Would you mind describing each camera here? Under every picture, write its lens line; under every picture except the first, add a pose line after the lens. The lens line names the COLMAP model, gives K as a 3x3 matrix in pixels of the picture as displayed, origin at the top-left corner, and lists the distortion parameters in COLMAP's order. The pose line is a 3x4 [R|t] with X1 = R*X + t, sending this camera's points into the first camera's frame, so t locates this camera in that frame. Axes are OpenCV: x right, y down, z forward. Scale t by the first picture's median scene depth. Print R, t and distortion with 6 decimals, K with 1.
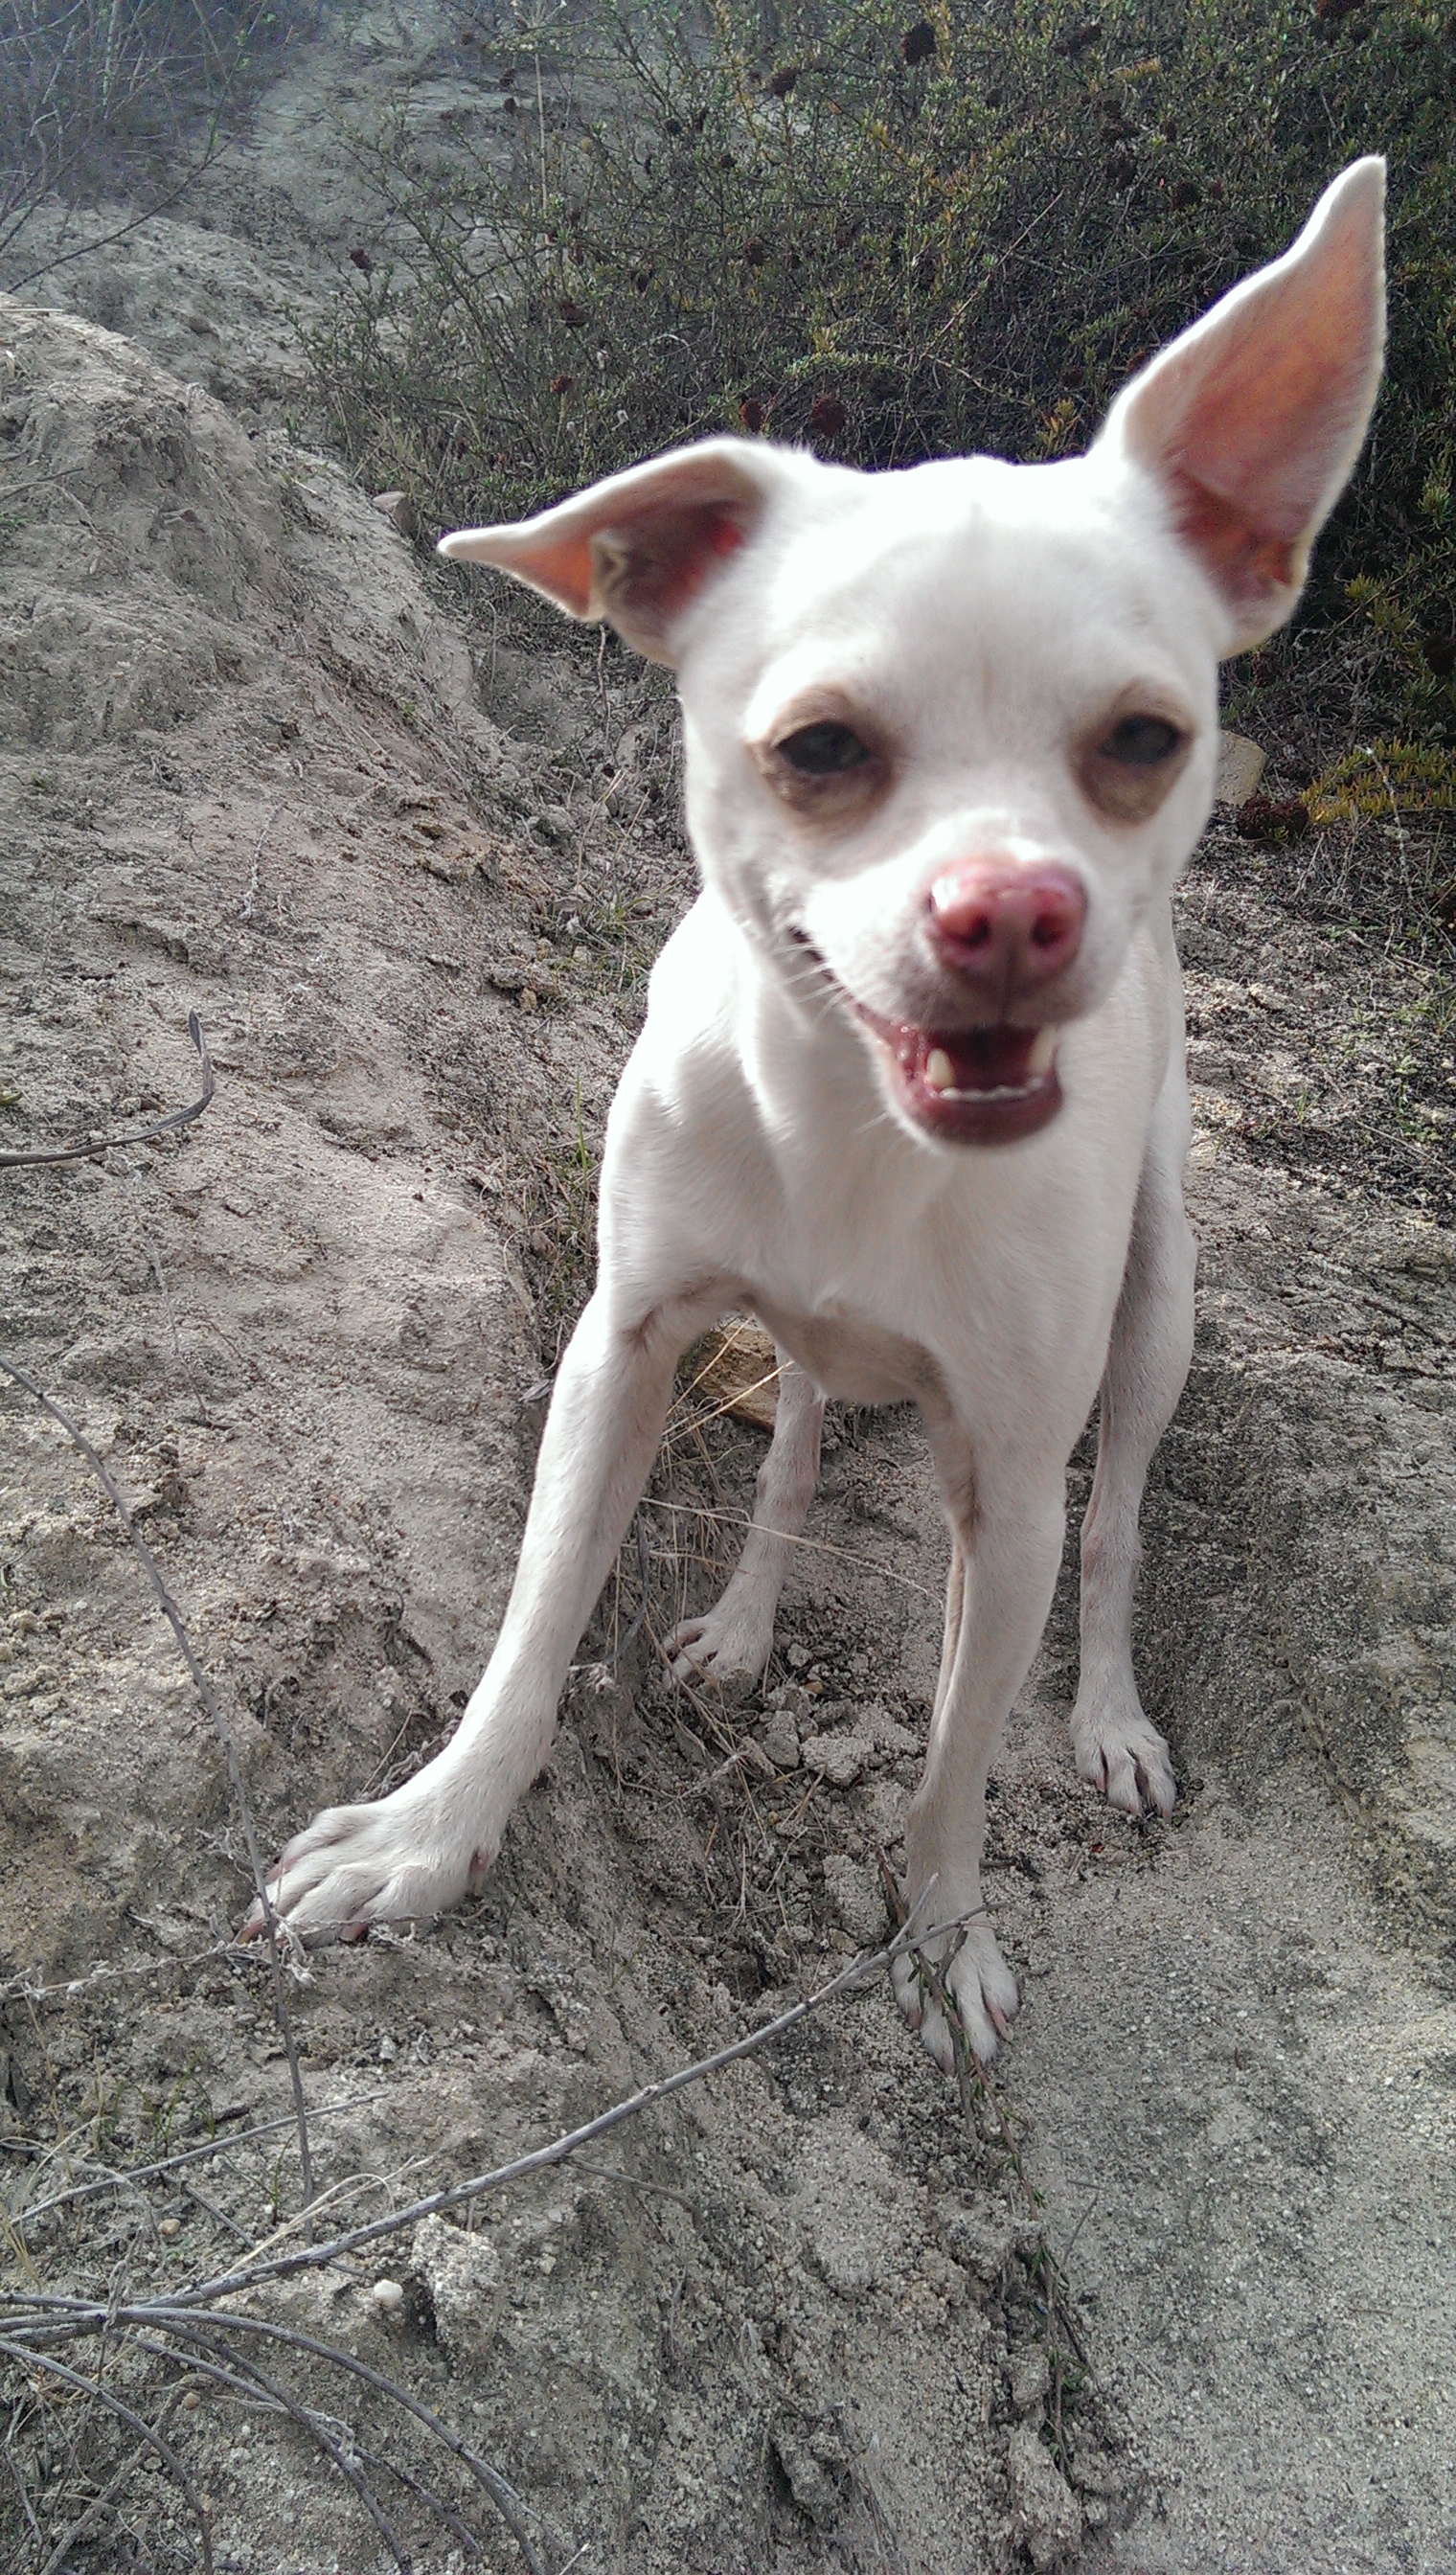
lens RADIAL K [[1857.9, 0, 728.0], [0, 1857.9, 1287.5], [0, 0, 1]] dist [0.115920, -0.192304]
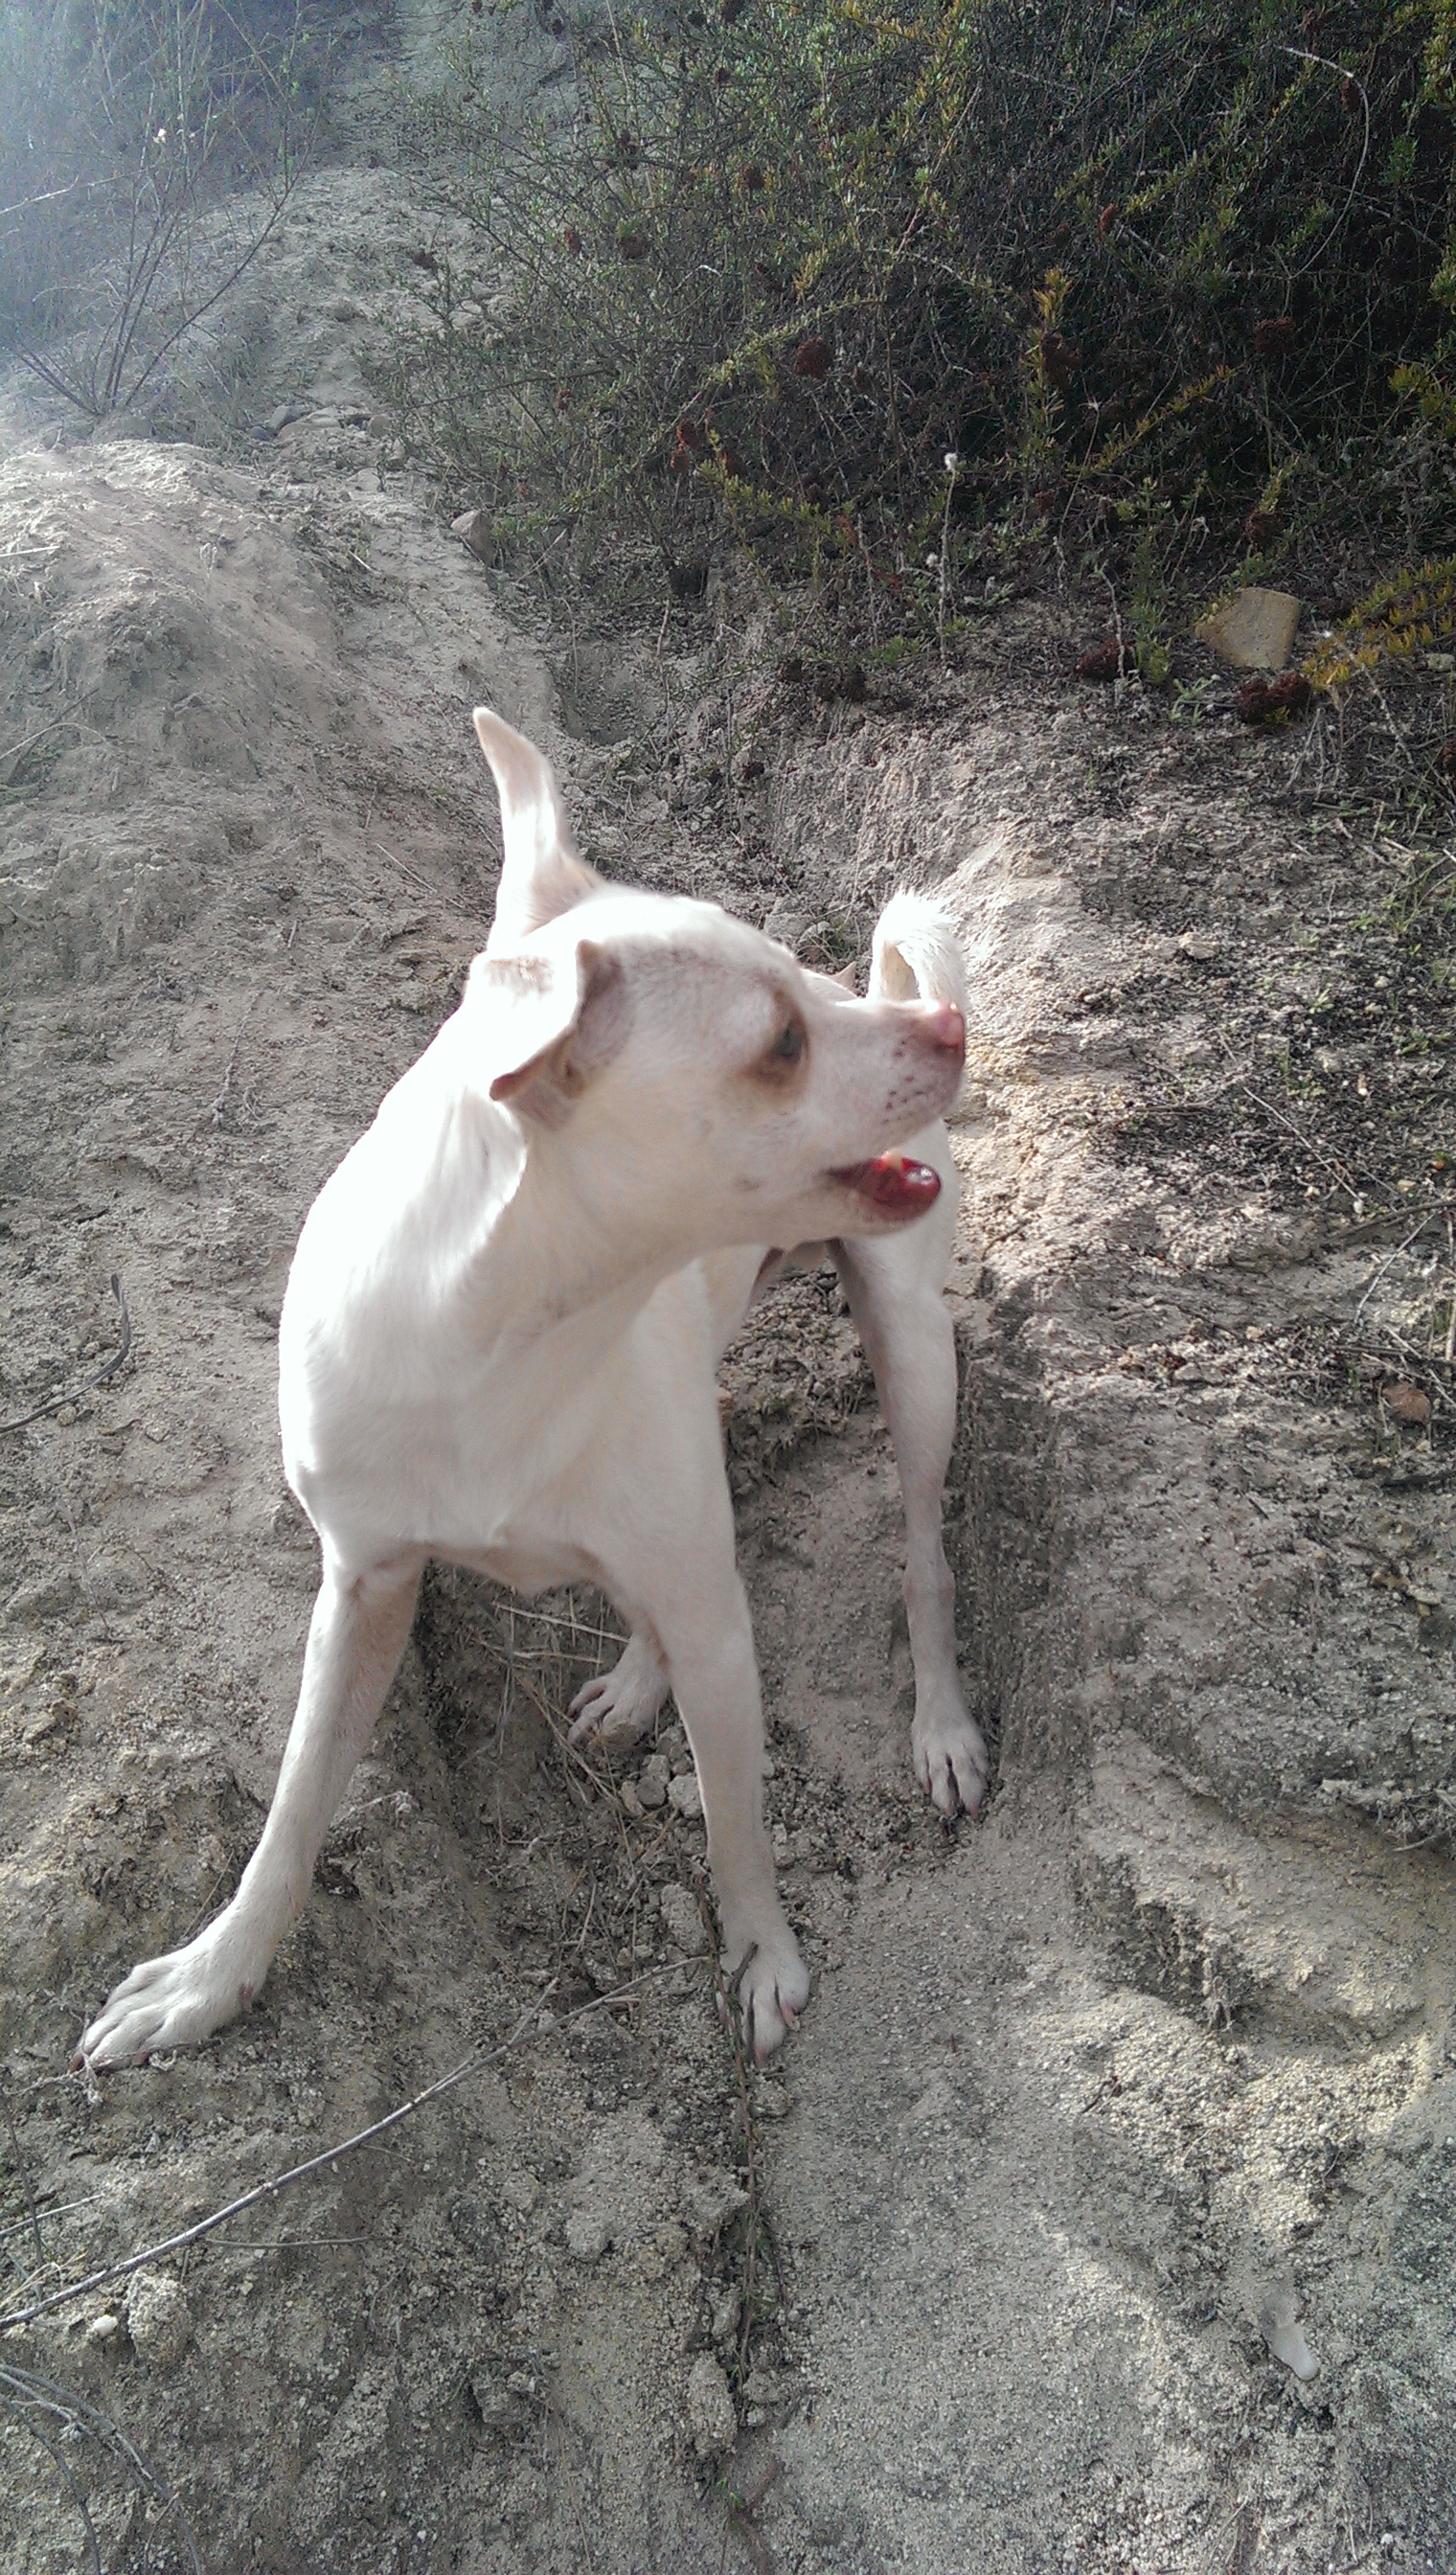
lens RADIAL K [[1857.9, 0, 728.0], [0, 1857.9, 1287.5], [0, 0, 1]] dist [0.115920, -0.192304]
pose [[0.954049, -0.148255, -0.260404, 0.481186], [0.180036, 0.978291, 0.102638, -0.210338], [0.239534, -0.144804, 0.960029, -0.137156]]
